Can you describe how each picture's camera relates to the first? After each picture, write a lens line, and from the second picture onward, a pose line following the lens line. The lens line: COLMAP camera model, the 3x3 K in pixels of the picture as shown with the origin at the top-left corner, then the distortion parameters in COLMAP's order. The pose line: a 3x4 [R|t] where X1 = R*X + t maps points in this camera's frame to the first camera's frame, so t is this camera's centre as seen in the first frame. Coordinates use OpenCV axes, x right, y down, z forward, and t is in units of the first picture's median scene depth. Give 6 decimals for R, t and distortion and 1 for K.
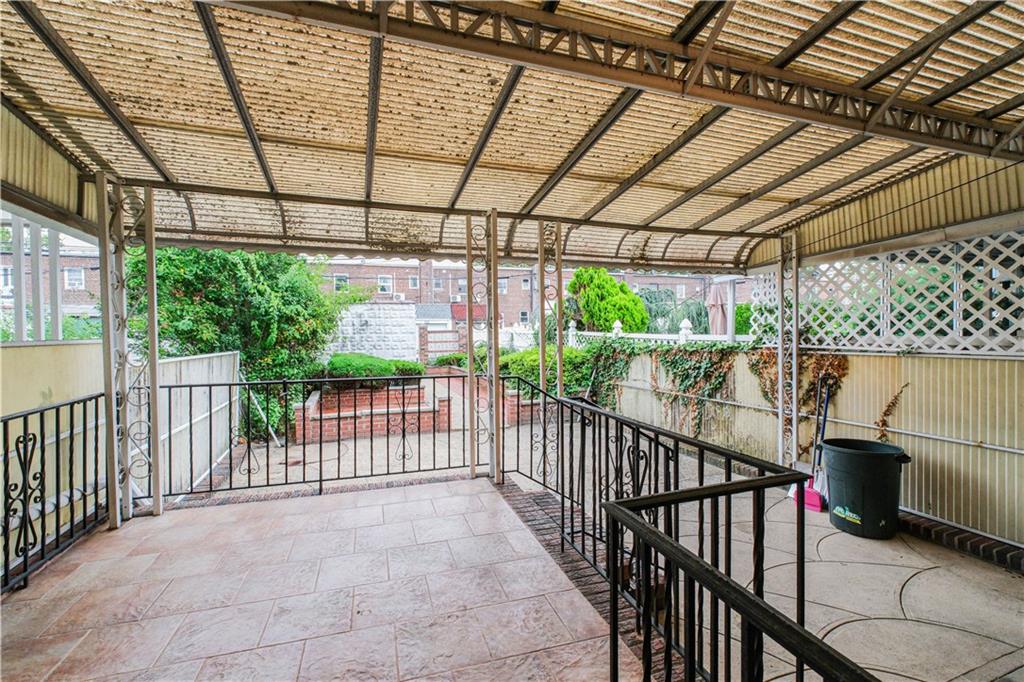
lens RADIAL K [[428.4, 0, 512.0], [0, 428.4, 341.0], [0, 0, 1]] dist [0.000294, -0.000253]
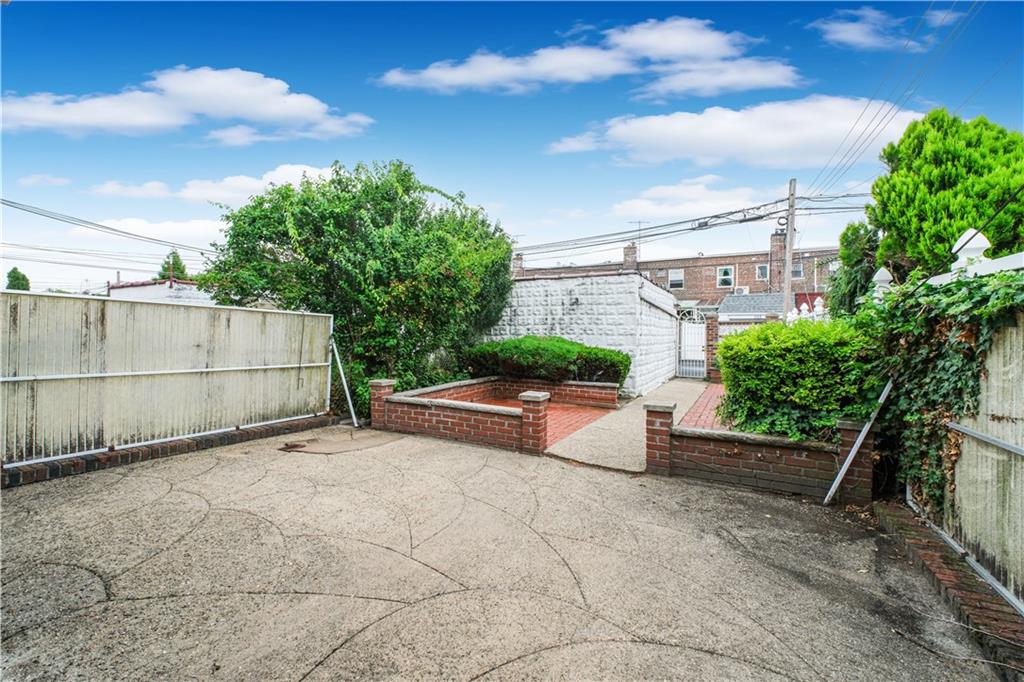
lens RADIAL K [[428.4, 0, 512.0], [0, 428.4, 341.0], [0, 0, 1]] dist [0.000294, -0.000253]
pose [[0.687597, 0.032489, -0.725365, 0.213267], [-0.039350, 0.999198, 0.007453, 0.040767], [0.725026, 0.023418, 0.688324, 0.459900]]
